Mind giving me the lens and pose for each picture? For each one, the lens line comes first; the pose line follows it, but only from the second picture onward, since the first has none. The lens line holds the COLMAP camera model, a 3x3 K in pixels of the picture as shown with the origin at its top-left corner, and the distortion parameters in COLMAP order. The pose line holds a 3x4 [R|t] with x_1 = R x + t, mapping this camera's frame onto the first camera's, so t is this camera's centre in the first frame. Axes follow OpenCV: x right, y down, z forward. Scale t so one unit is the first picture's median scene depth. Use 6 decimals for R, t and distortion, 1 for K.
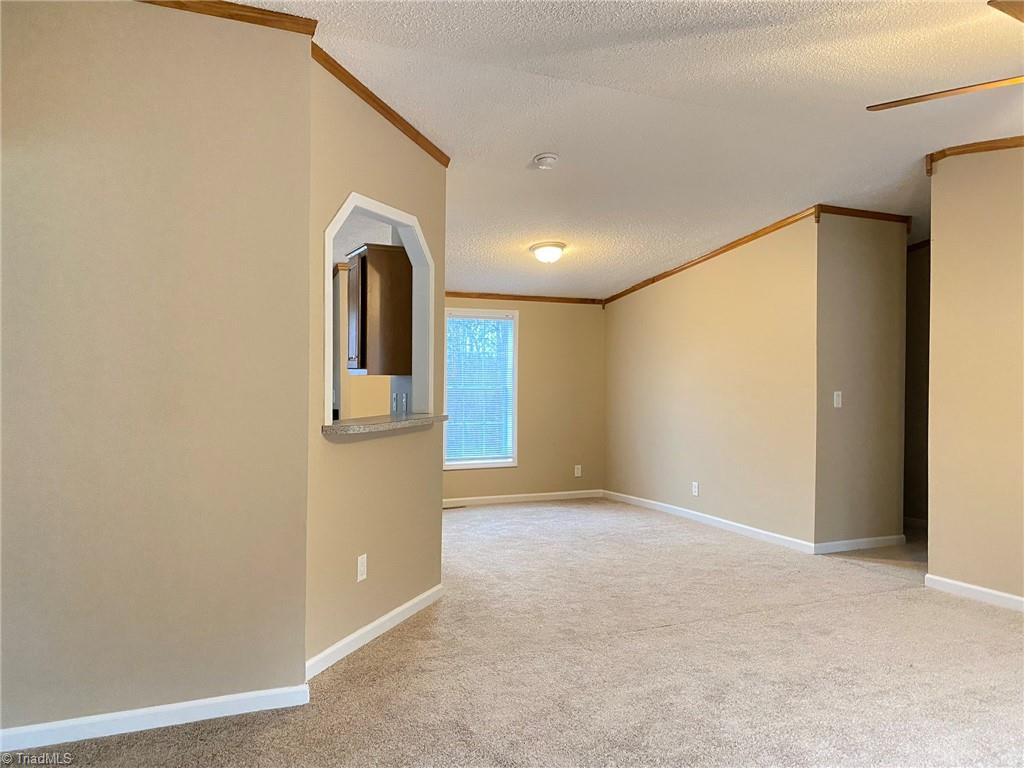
lens RADIAL K [[779.2, 0, 511.0], [0, 779.2, 382.4], [0, 0, 1]] dist [-0.005483, 0.002905]
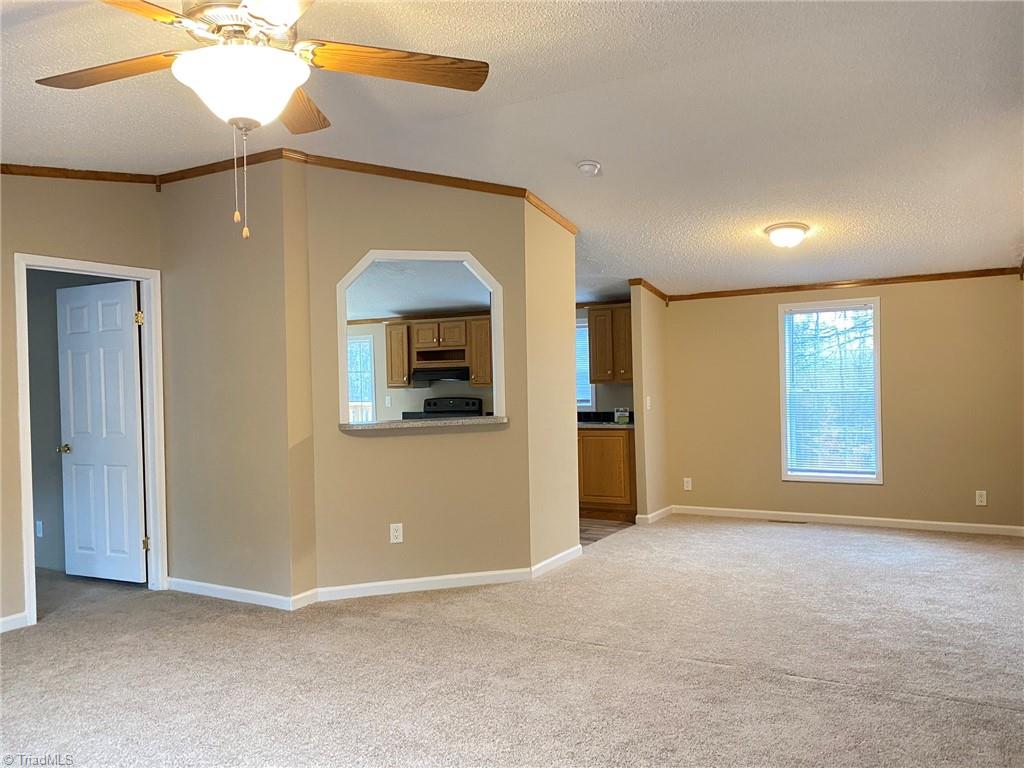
lens RADIAL K [[779.2, 0, 515.3], [0, 779.2, 384.3], [0, 0, 1]] dist [-0.005483, 0.002905]
pose [[0.583337, -0.022596, -0.811916, 0.460501], [0.017693, 0.999729, -0.015111, 0.005401], [0.812038, -0.005551, 0.583578, 0.188341]]
